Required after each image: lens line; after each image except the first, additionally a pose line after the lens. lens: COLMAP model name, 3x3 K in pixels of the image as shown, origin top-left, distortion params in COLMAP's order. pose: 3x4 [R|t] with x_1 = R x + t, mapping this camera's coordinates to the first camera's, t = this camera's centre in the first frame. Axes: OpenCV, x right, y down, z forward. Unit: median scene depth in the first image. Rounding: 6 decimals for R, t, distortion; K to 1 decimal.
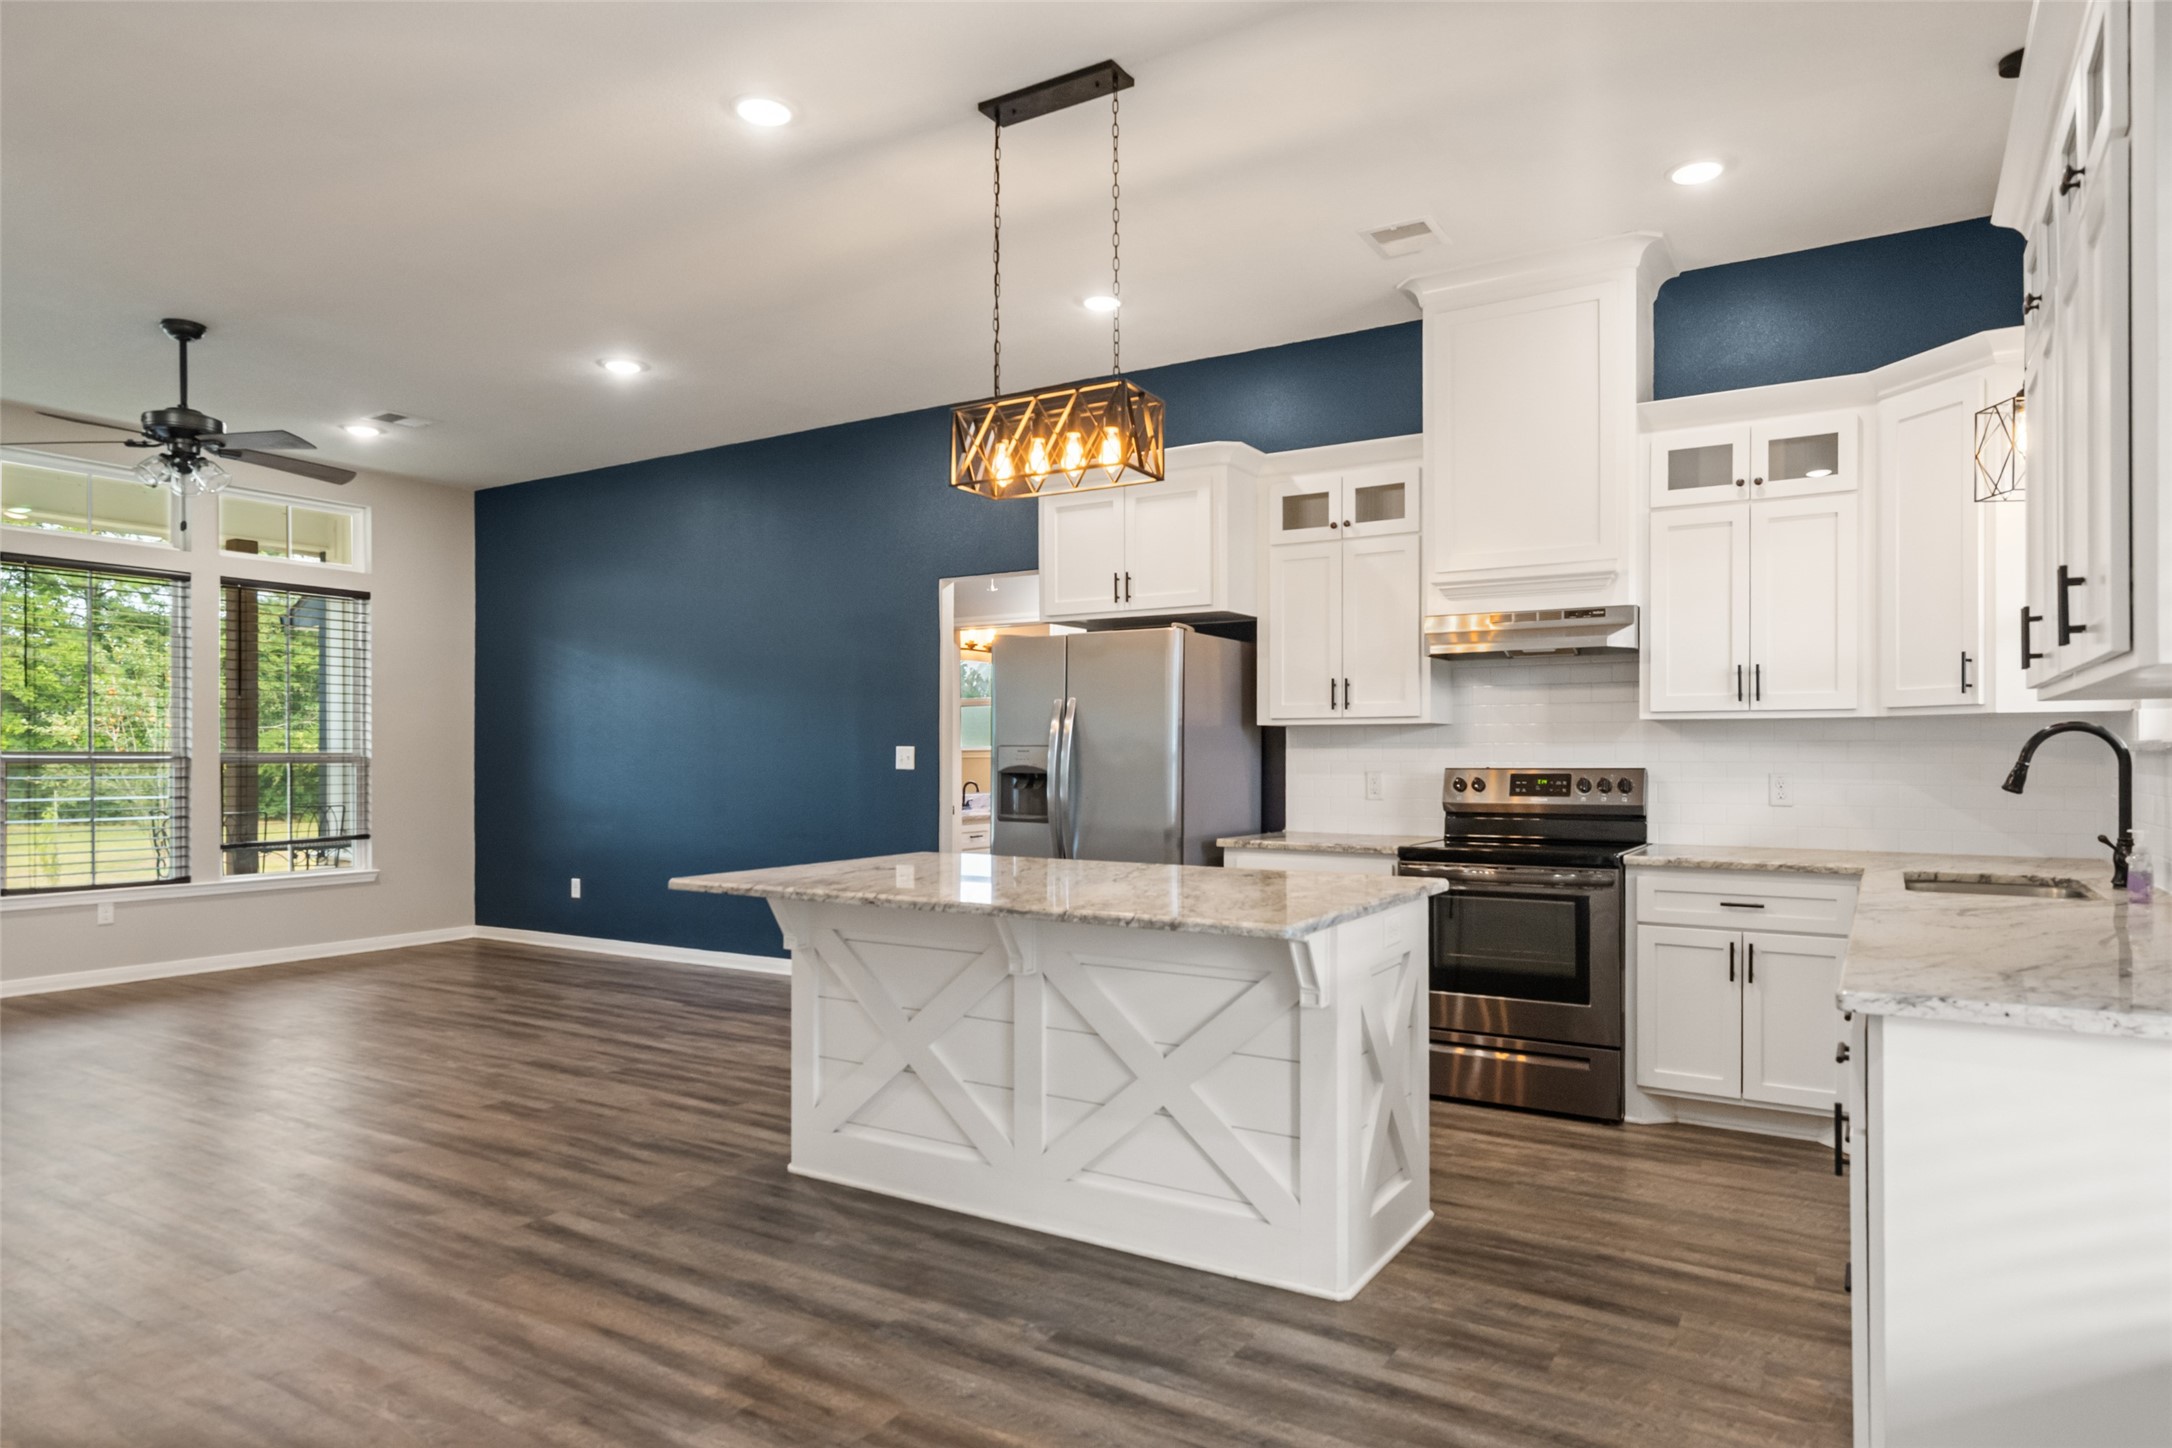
lens RADIAL K [[1311.1, 0, 1094.2], [0, 1311.1, 752.0], [0, 0, 1]] dist [0.011326, 0.000826]
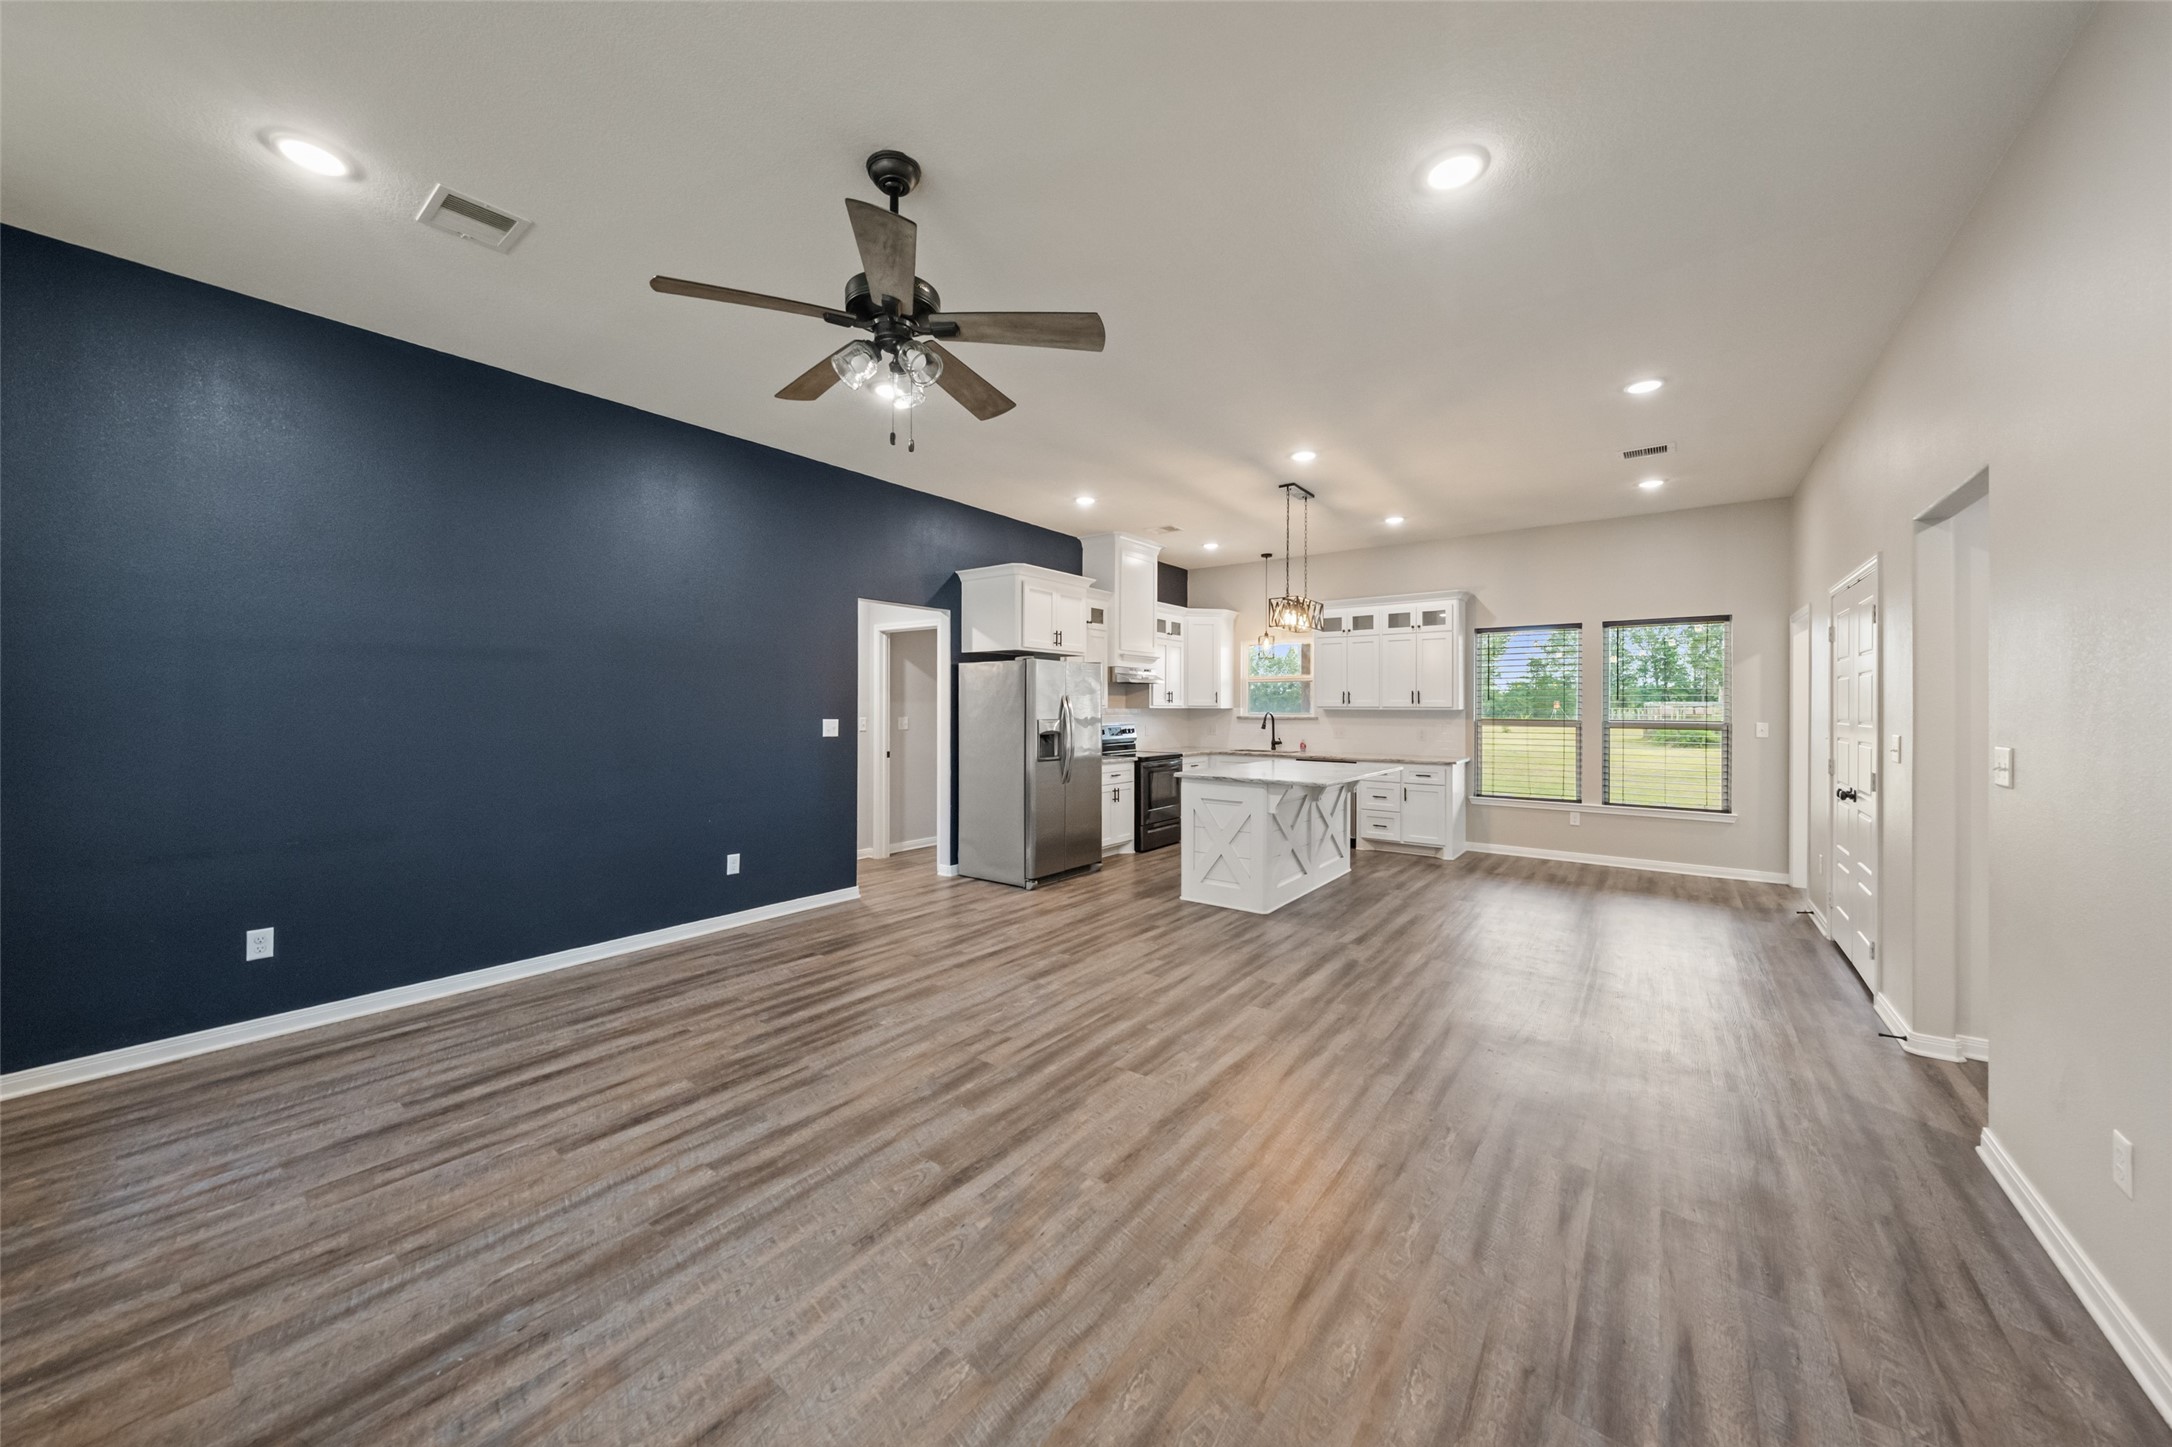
lens RADIAL K [[760.3, 0, 1081.8], [0, 760.3, 704.8], [0, 0, 1]] dist [-0.002015, -0.000132]
pose [[0.087340, 0.003281, 0.996173, -1.159894], [-0.005085, 0.999983, -0.002847, -0.023470], [-0.996166, -0.004817, 0.087356, 0.900506]]
